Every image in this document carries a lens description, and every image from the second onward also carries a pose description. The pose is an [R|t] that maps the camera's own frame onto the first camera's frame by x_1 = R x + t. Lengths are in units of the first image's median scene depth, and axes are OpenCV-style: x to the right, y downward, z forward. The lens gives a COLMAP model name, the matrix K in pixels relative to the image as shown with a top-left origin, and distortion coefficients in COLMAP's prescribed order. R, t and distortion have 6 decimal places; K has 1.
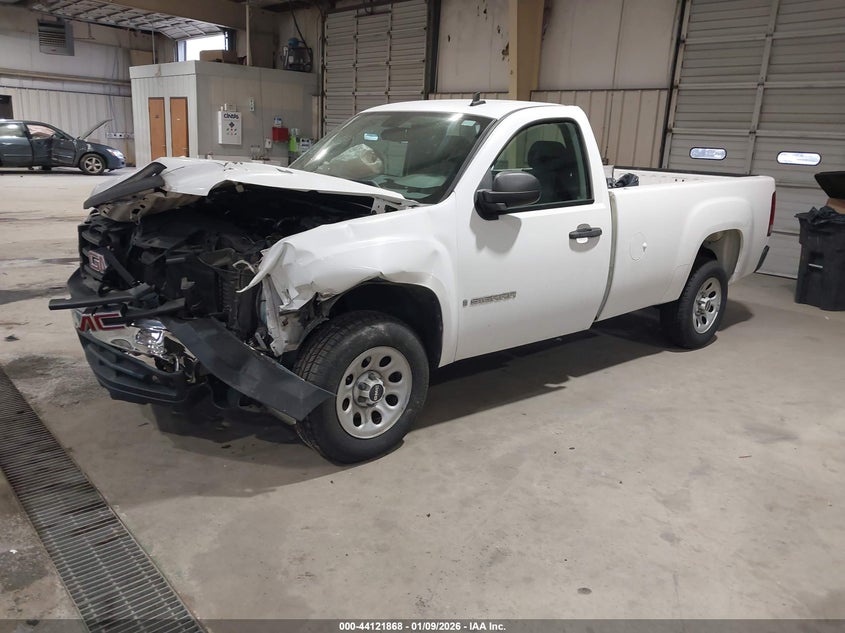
lens RADIAL K [[673.8, 0, 423.8], [0, 673.8, 314.9], [0, 0, 1]] dist [-0.010623, -0.006965]
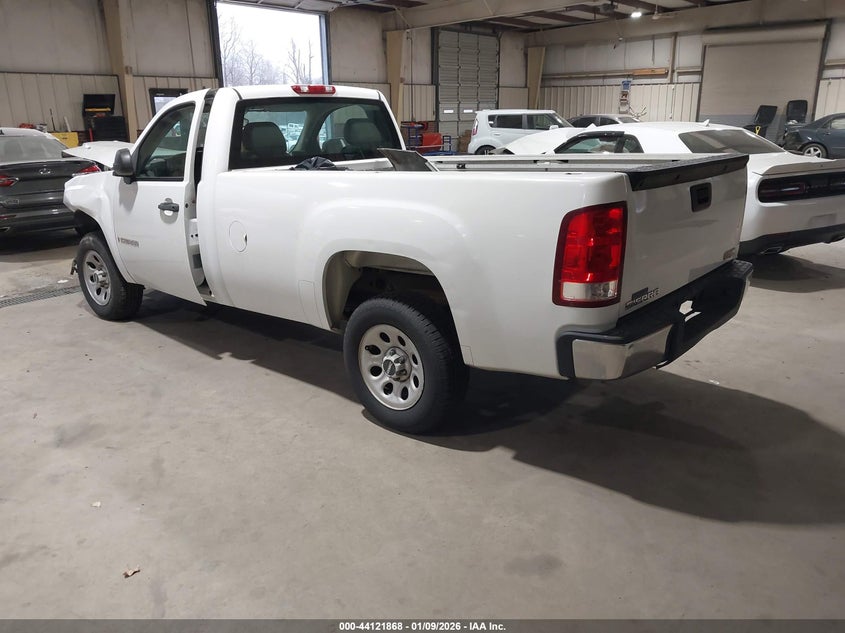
lens RADIAL K [[673.8, 0, 426.2], [0, 673.8, 319.3], [0, 0, 1]] dist [-0.010623, -0.006965]
pose [[0.145899, 0.240552, -0.959608, 1.418081], [-0.233342, 0.950988, 0.202914, -0.270575], [0.961387, 0.194312, 0.194879, 1.237178]]
